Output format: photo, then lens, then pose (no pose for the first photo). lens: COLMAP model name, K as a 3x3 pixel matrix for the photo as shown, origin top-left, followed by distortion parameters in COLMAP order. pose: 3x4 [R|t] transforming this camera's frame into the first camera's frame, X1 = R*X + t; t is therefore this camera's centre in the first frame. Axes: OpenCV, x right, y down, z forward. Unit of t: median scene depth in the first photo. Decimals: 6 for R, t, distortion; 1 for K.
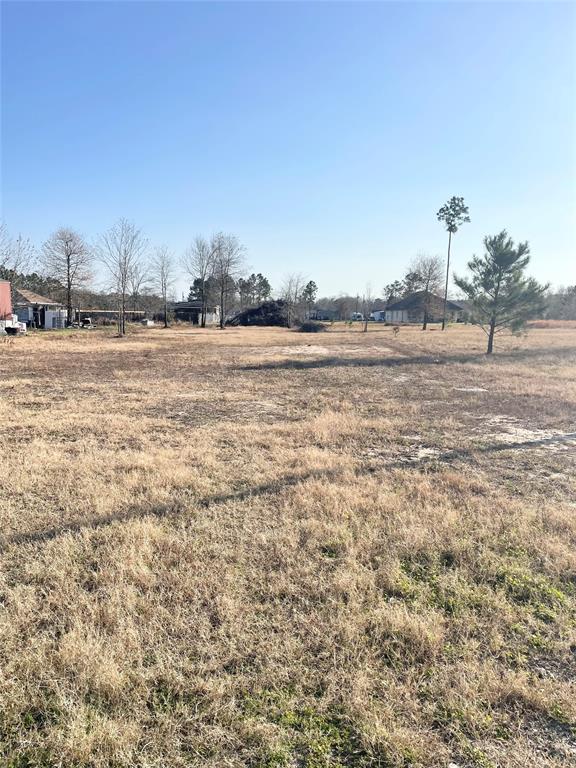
lens RADIAL K [[591.9, 0, 286.9], [0, 591.9, 381.4], [0, 0, 1]] dist [0.093136, -0.118310]
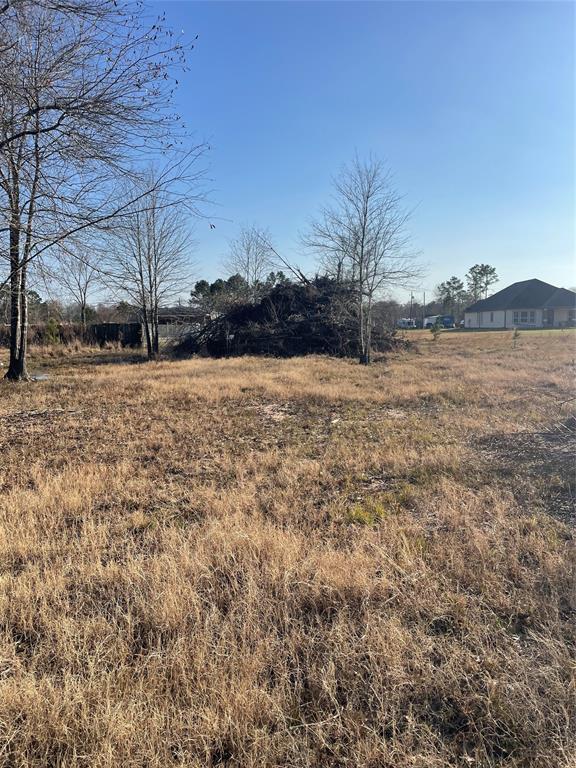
lens RADIAL K [[591.9, 0, 284.5], [0, 591.9, 382.1], [0, 0, 1]] dist [0.093136, -0.118310]
pose [[0.998533, -0.025337, -0.047853, -0.022314], [0.024535, 0.999550, -0.017276, -0.081003], [0.048269, 0.016076, 0.998705, 0.755362]]
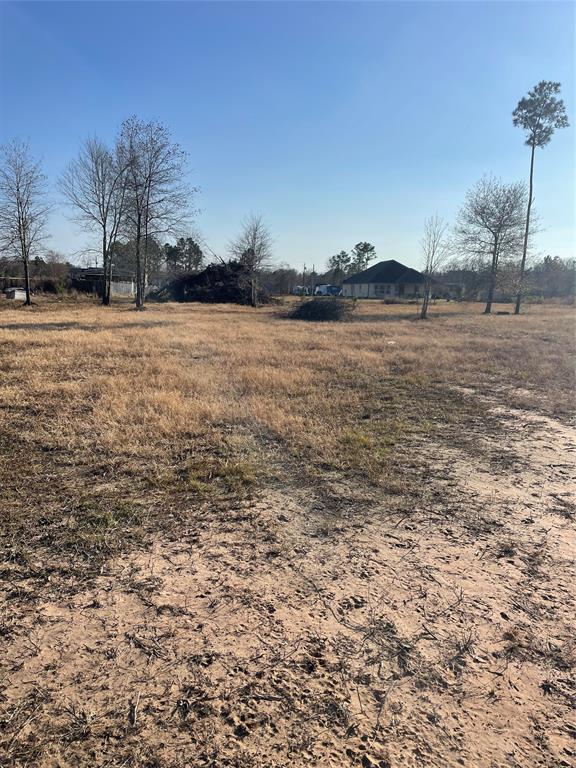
lens RADIAL K [[591.9, 0, 282.0], [0, 591.9, 388.3], [0, 0, 1]] dist [0.093136, -0.118310]
pose [[0.993569, -0.004874, 0.113119, -0.038555], [-0.001282, 0.998525, 0.054281, -0.041594], [-0.113217, -0.054077, 0.992098, 0.405755]]
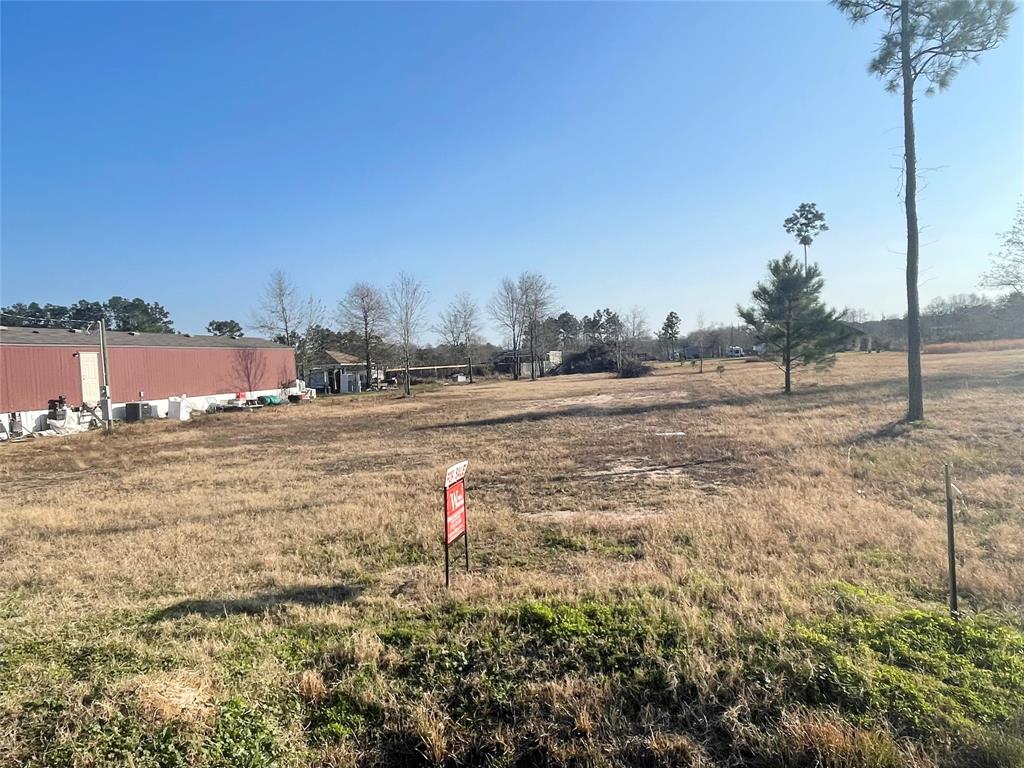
lens RADIAL K [[738.3, 0, 513.0], [0, 738.3, 387.3], [0, 0, 1]] dist [0.013863, -0.027919]
pose [[0.978977, -0.062279, -0.194228, 0.061112], [0.047628, 0.995719, -0.079216, 0.004454], [0.198330, 0.068300, 0.977753, -0.048202]]
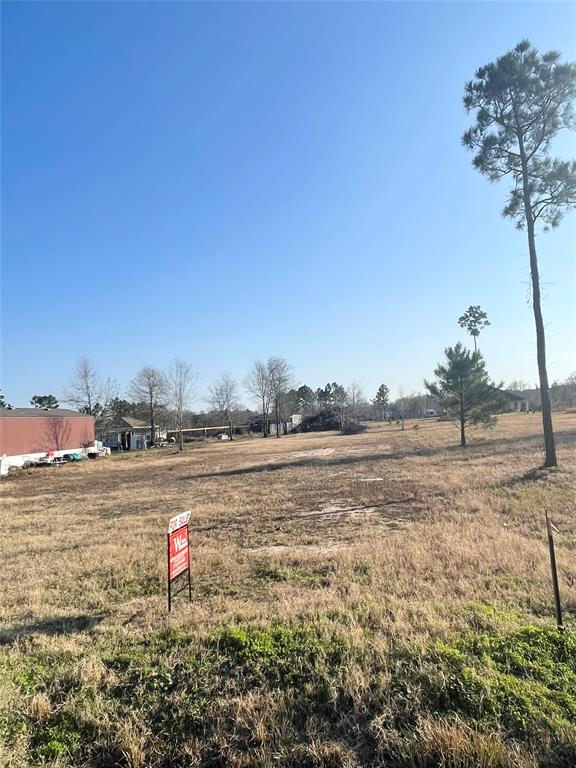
lens RADIAL K [[553.7, 0, 288.9], [0, 553.7, 378.2], [0, 0, 1]] dist [0.013863, -0.027919]
pose [[0.984809, -0.095779, -0.144836, 0.067180], [0.067218, 0.979363, -0.190603, 0.003251], [0.160103, 0.177972, 0.970924, -0.045970]]
